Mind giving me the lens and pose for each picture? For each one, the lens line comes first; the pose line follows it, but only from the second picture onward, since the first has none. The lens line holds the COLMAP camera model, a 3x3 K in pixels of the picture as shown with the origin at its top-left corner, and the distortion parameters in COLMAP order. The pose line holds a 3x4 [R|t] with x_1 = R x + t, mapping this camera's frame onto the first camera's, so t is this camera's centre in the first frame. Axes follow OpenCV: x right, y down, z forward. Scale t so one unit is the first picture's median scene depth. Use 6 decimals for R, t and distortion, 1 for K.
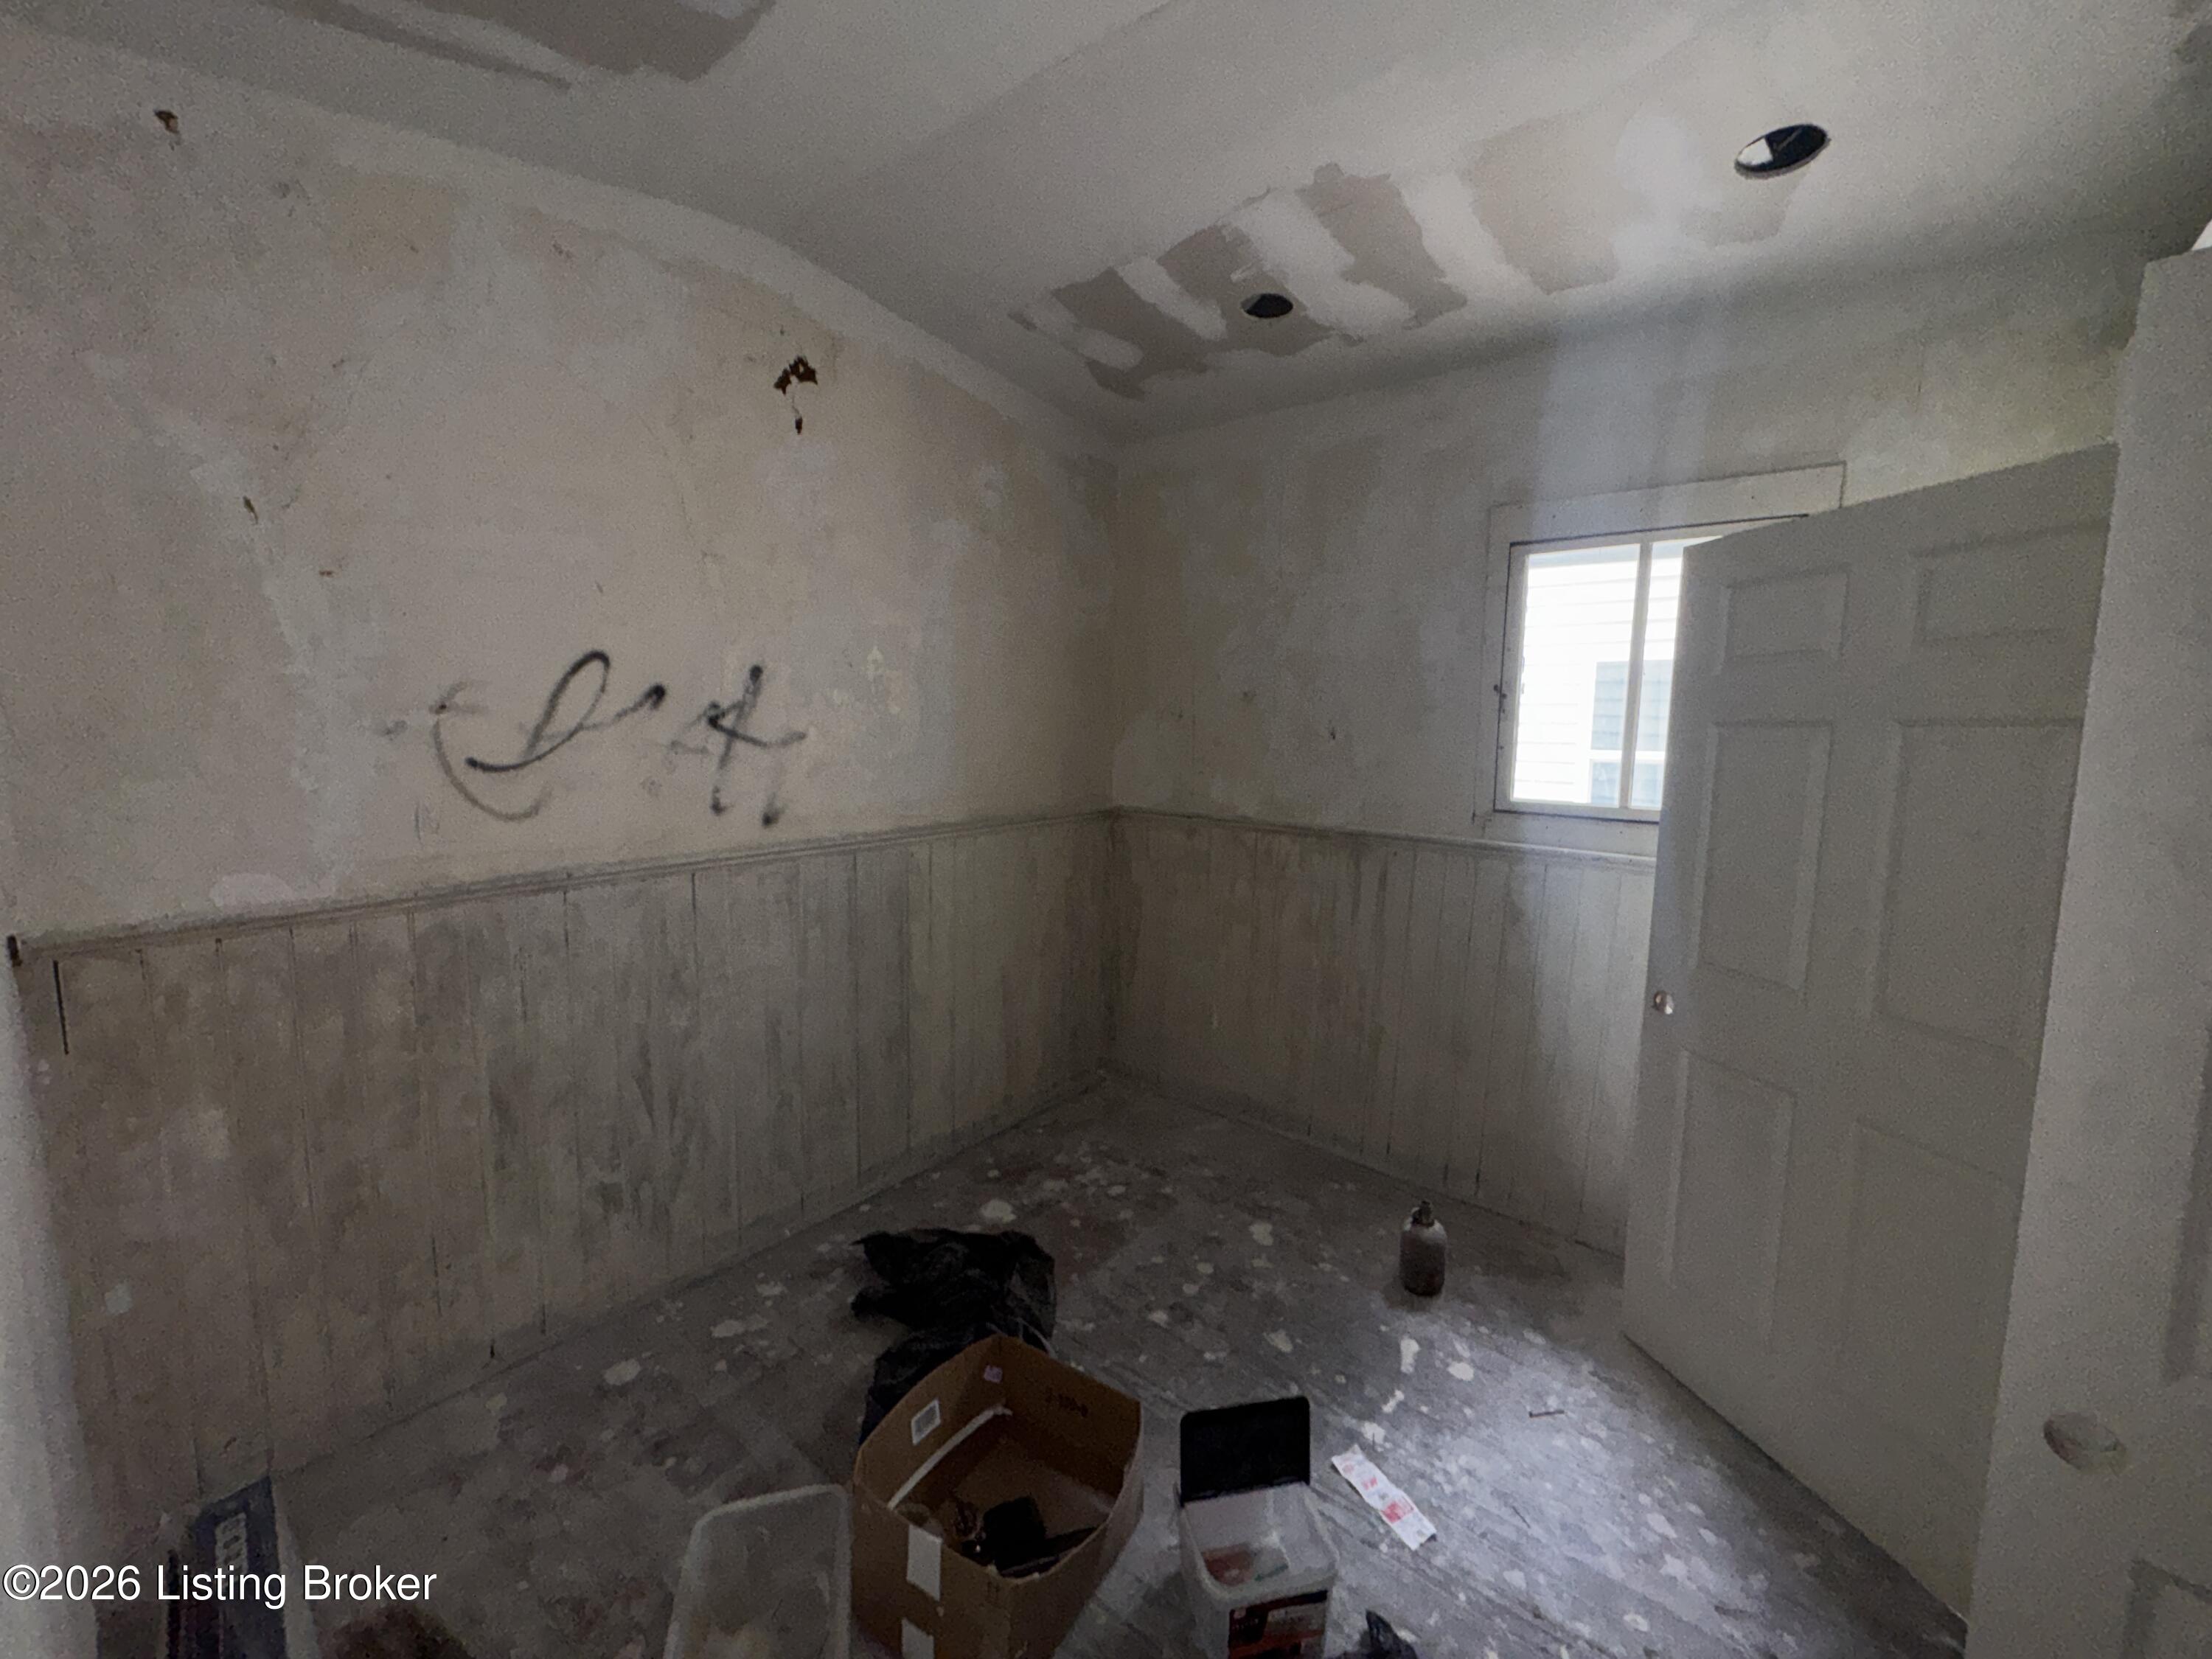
lens RADIAL K [[882.1, 0, 1096.3], [0, 882.1, 825.4], [0, 0, 1]] dist [-0.002129, 0.000156]
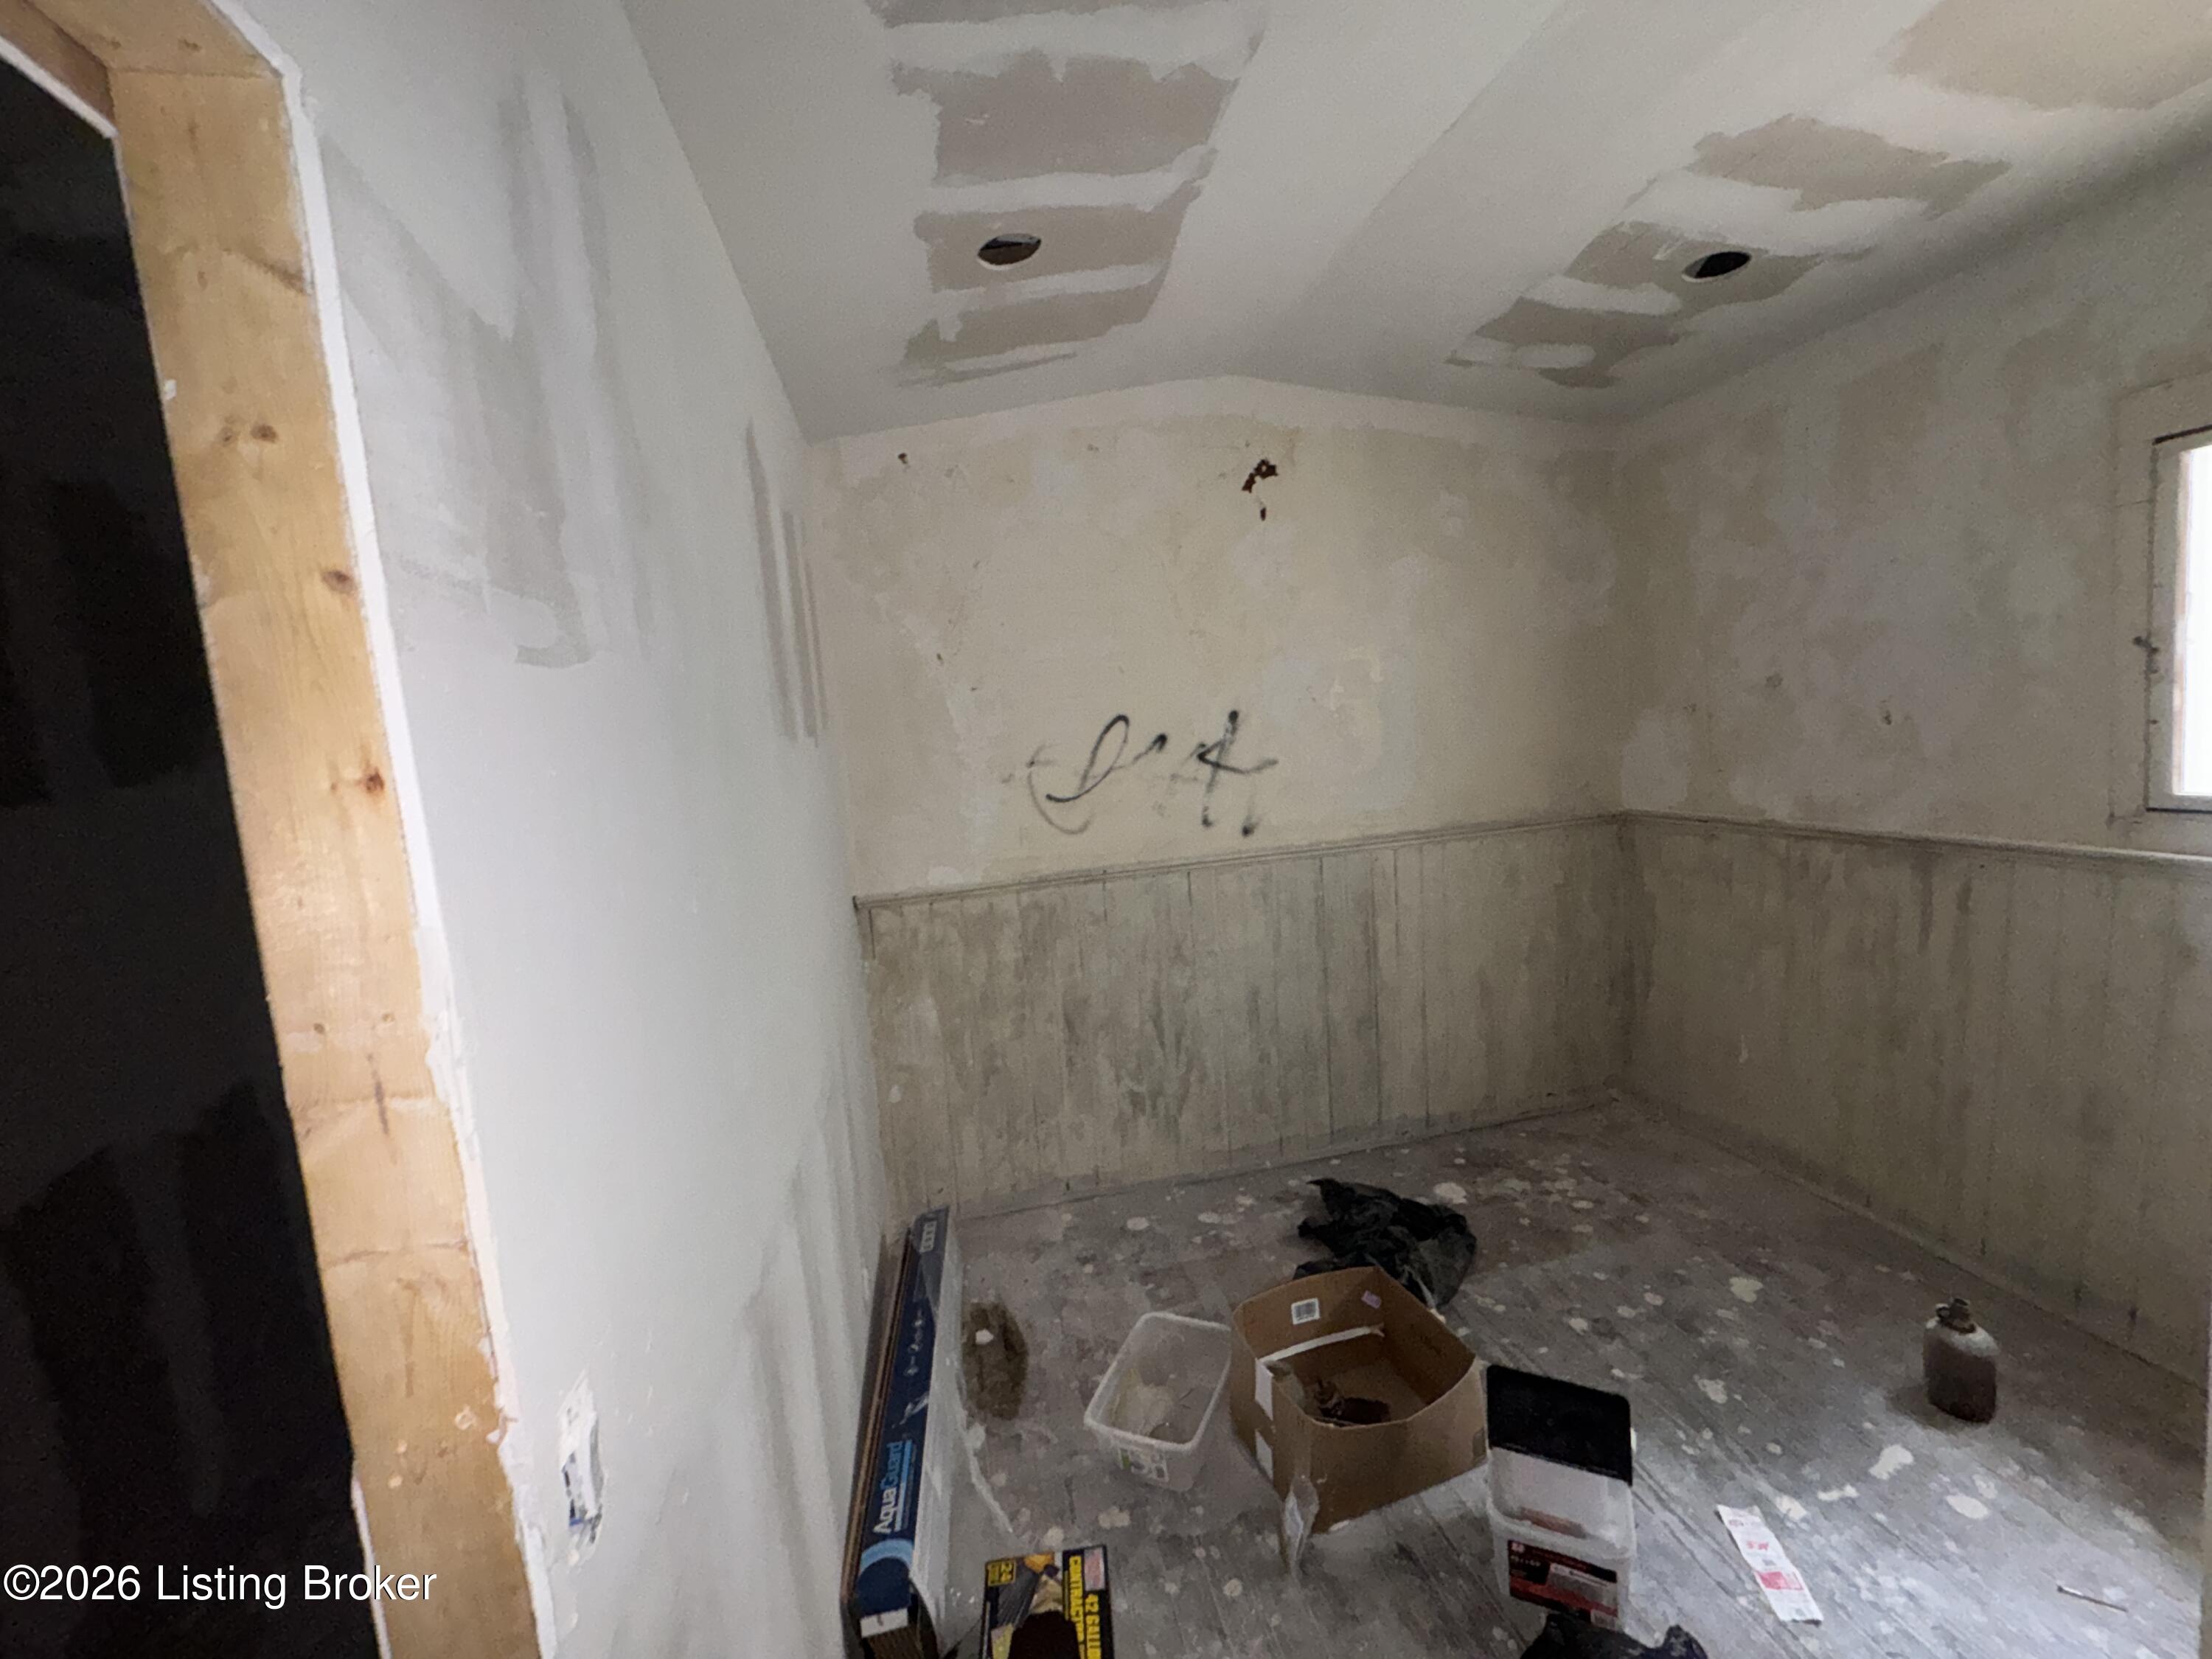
lens RADIAL K [[882.1, 0, 1106.1], [0, 882.1, 827.2], [0, 0, 1]] dist [-0.002129, 0.000156]
pose [[0.777421, -0.009533, -0.628909, 0.306757], [0.010429, 0.999943, -0.002265, -0.012691], [0.628895, -0.004798, 0.777476, -0.124767]]
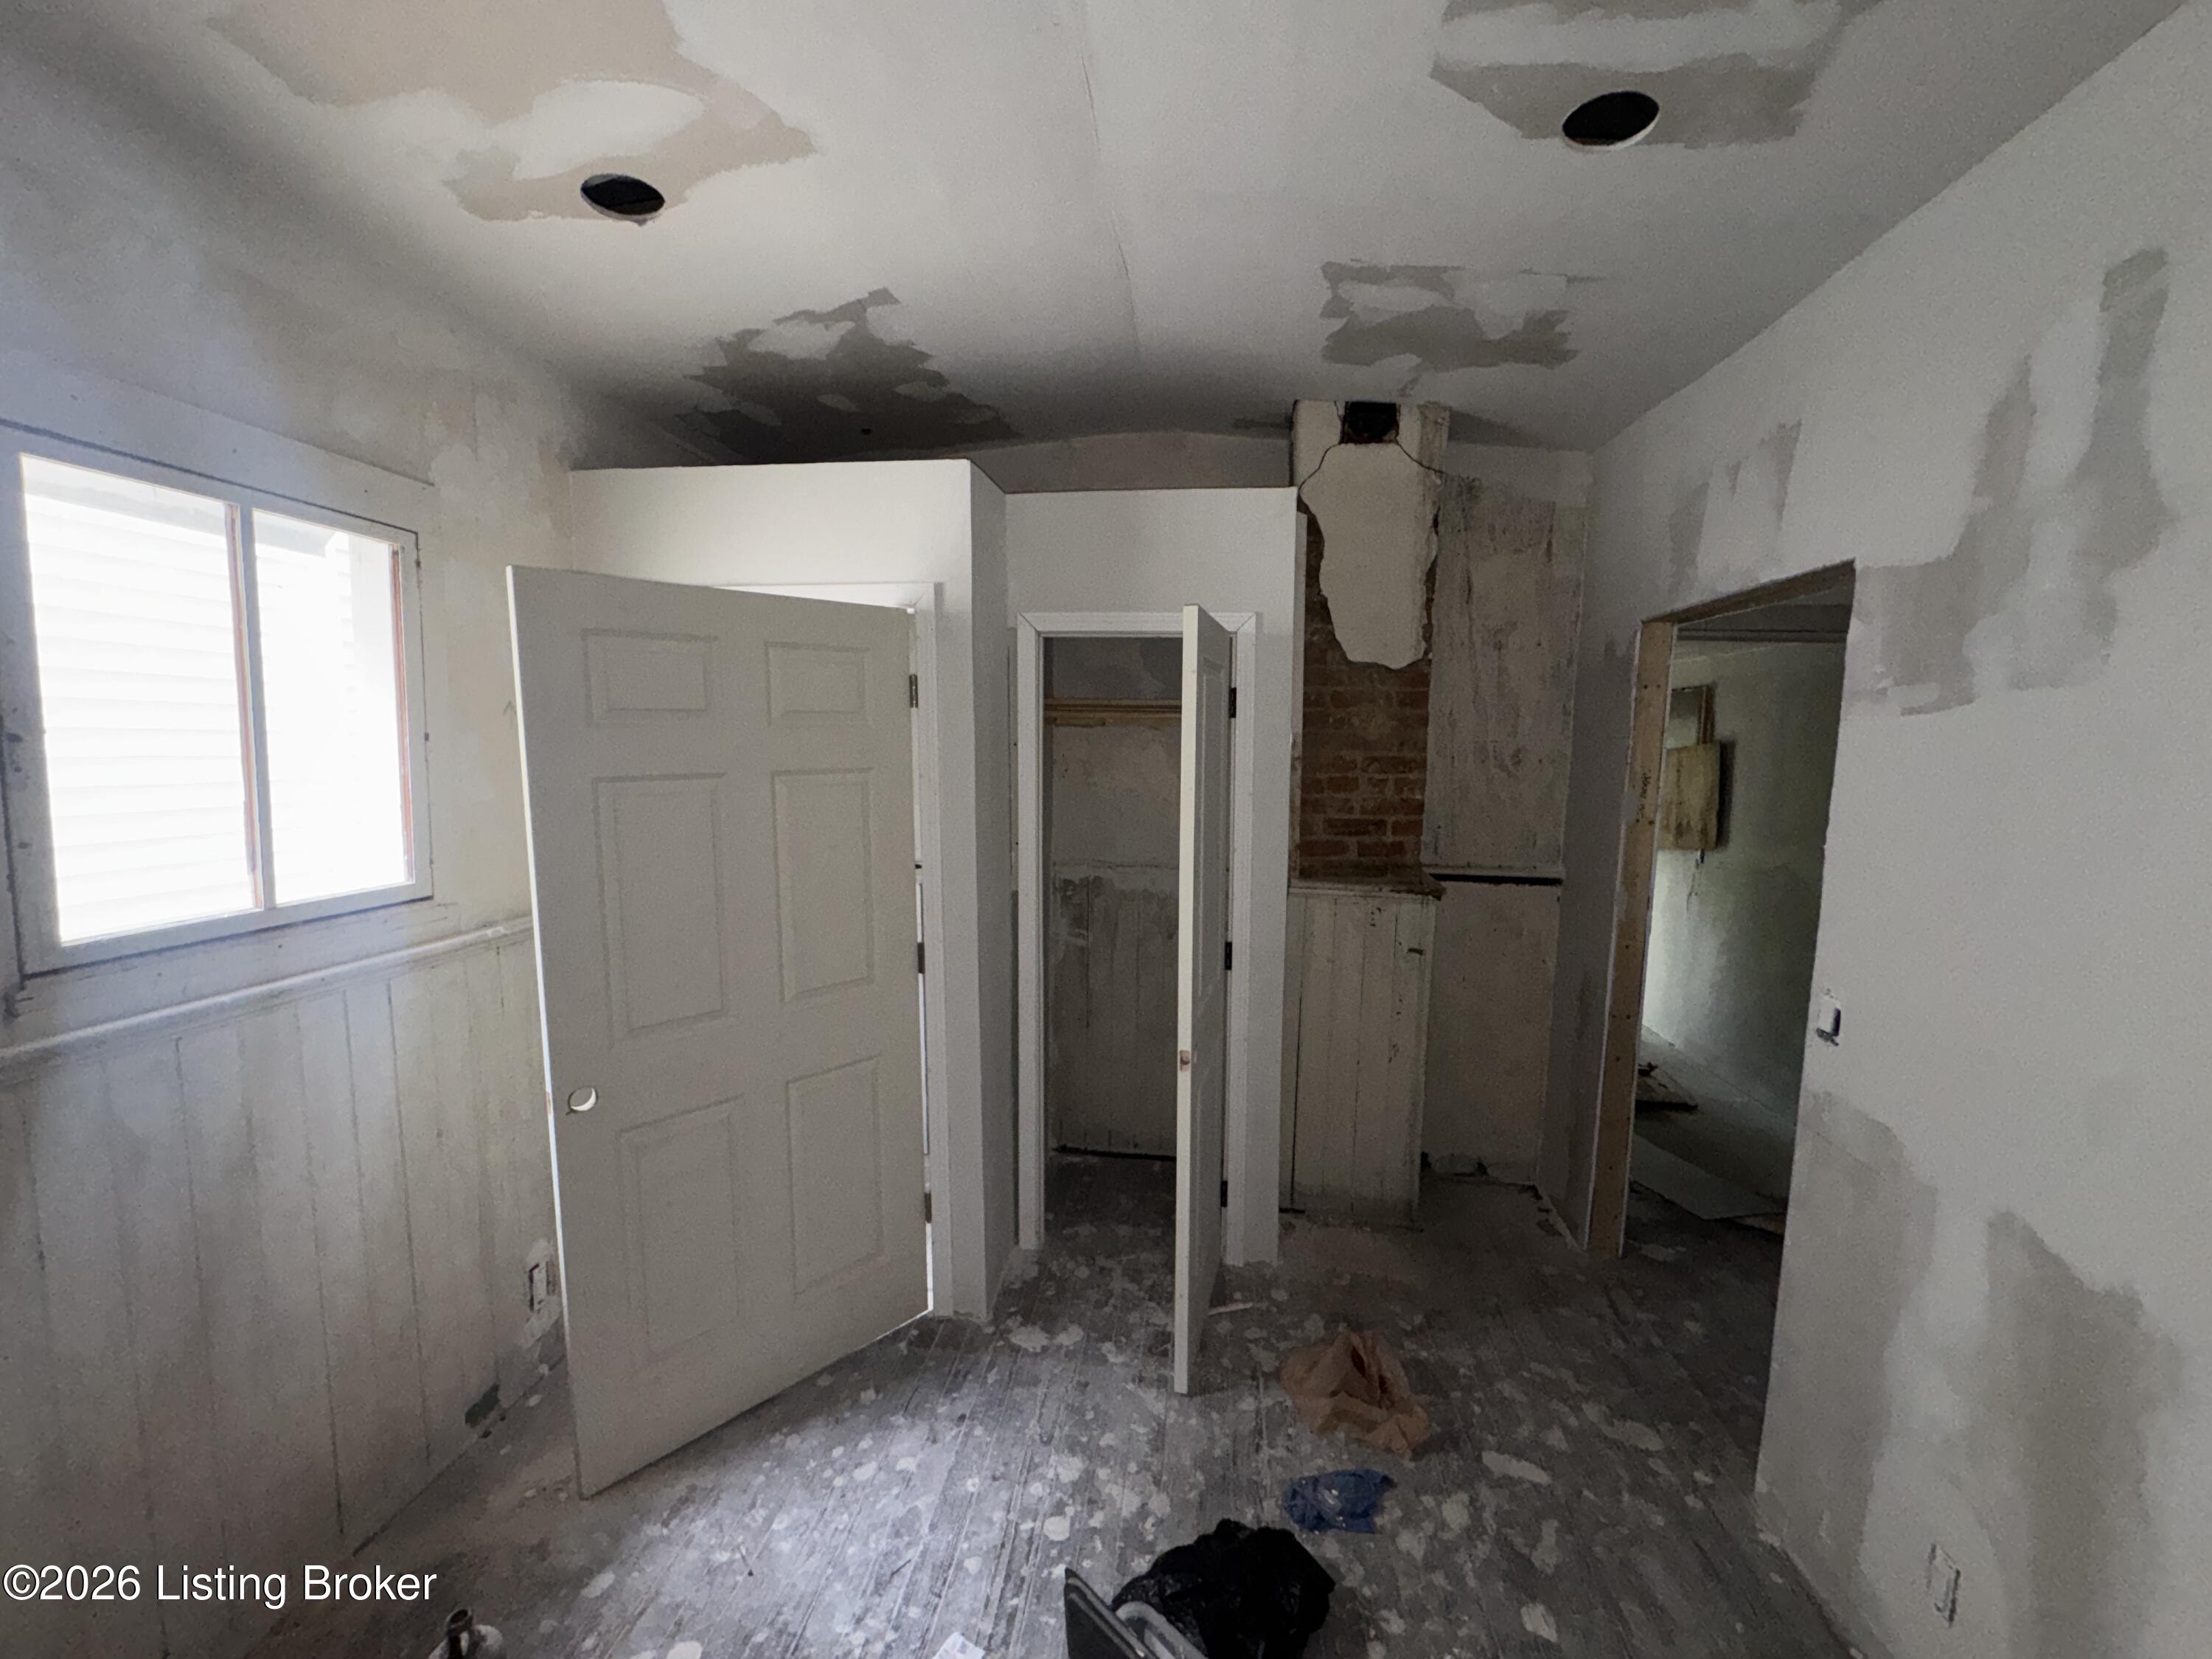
lens RADIAL K [[882.1, 0, 1099.6], [0, 882.1, 831.9], [0, 0, 1]] dist [-0.002129, 0.000156]
pose [[-0.535980, -0.094505, 0.838925, -0.322238], [0.101209, 0.979355, 0.174986, -0.150873], [-0.838142, 0.178696, -0.515350, 0.946925]]
